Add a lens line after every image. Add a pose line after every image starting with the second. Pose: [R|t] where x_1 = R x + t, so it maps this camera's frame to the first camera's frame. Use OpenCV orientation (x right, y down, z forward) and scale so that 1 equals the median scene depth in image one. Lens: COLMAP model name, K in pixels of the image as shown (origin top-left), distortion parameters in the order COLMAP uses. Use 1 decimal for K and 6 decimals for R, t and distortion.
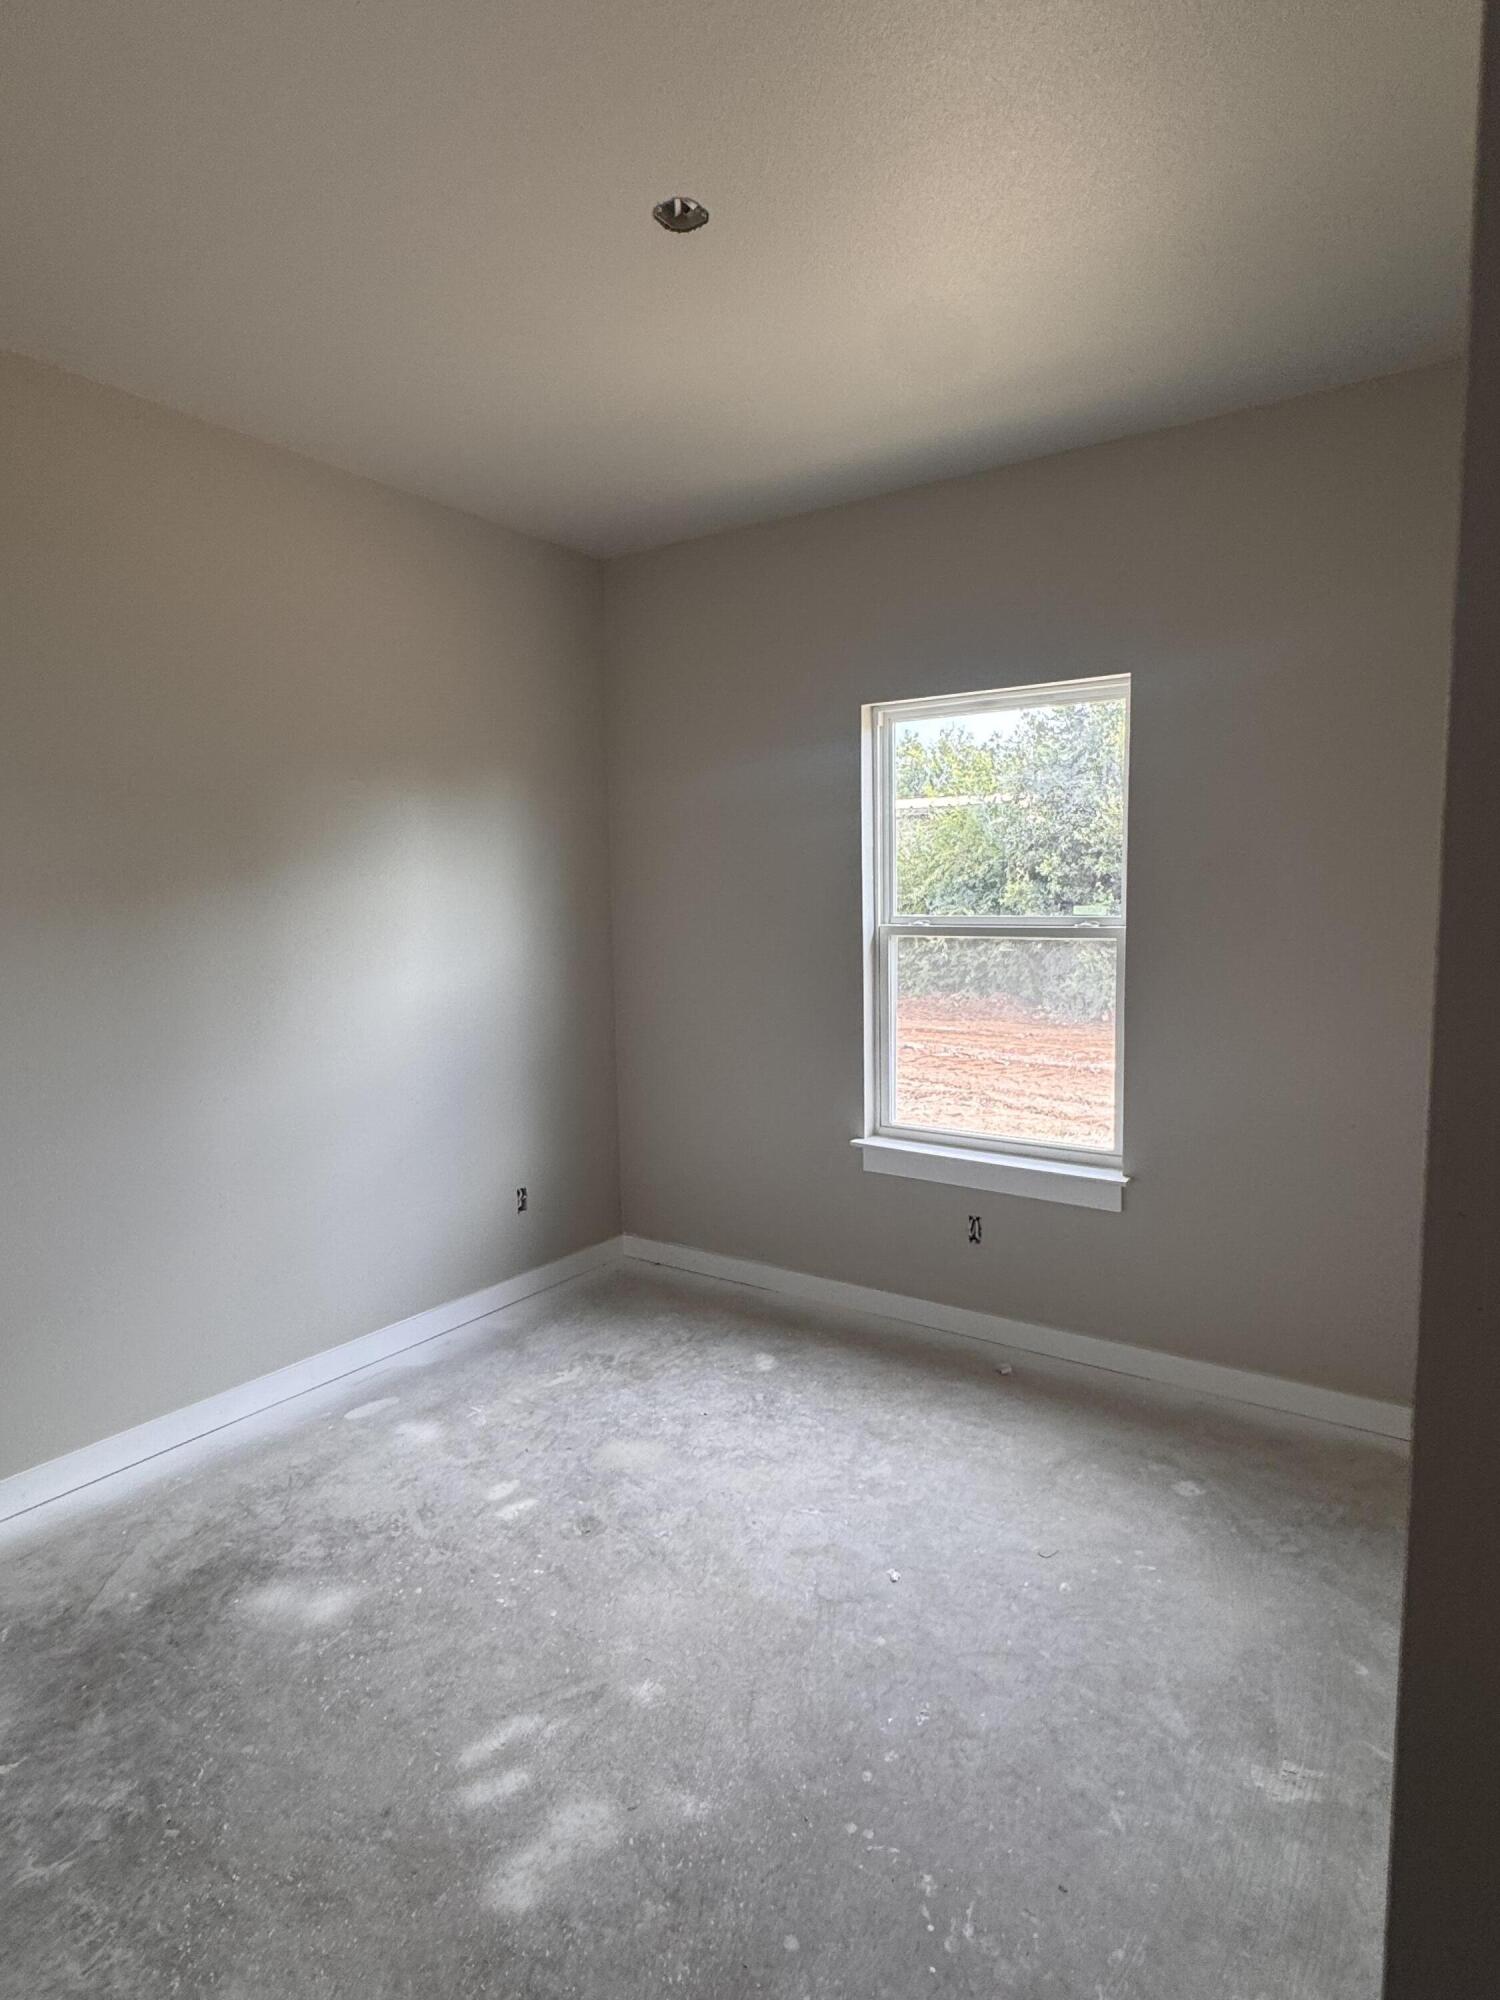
lens RADIAL K [[1098.4, 0, 750.0], [0, 1098.4, 1000.0], [0, 0, 1]] dist [0.003074, -0.001122]
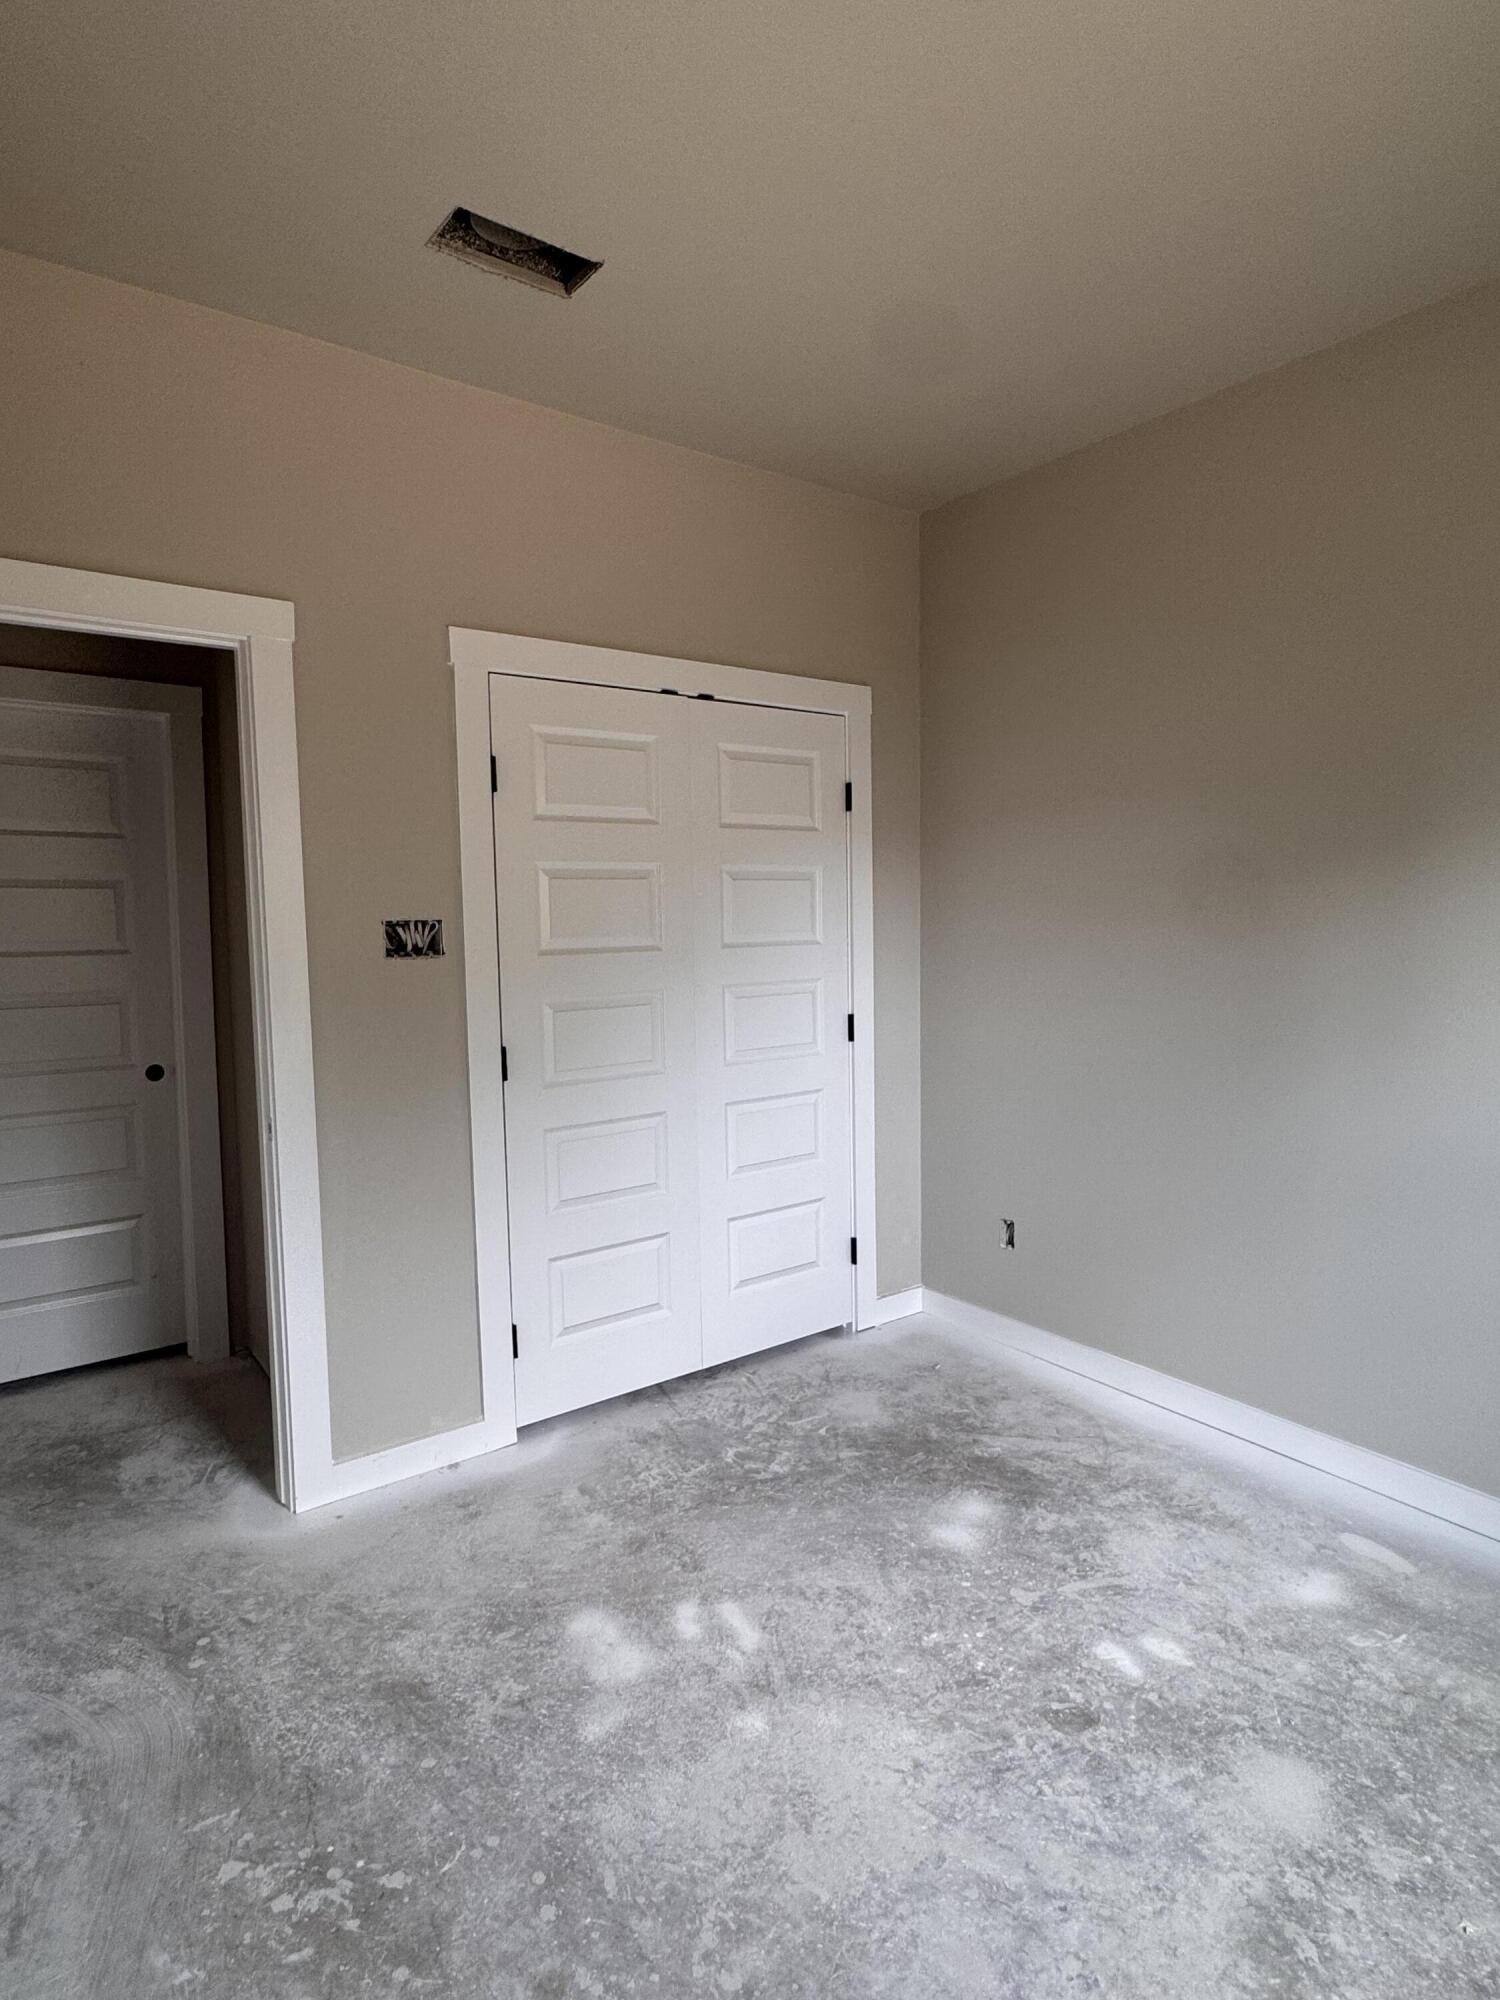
lens RADIAL K [[1098.4, 0, 750.0], [0, 1098.4, 1000.0], [0, 0, 1]] dist [0.003074, -0.001122]
pose [[-0.325455, 0.097198, -0.940549, 0.607281], [-0.073969, 0.989037, 0.127804, -0.091115], [0.942660, 0.111165, -0.314698, 1.009995]]
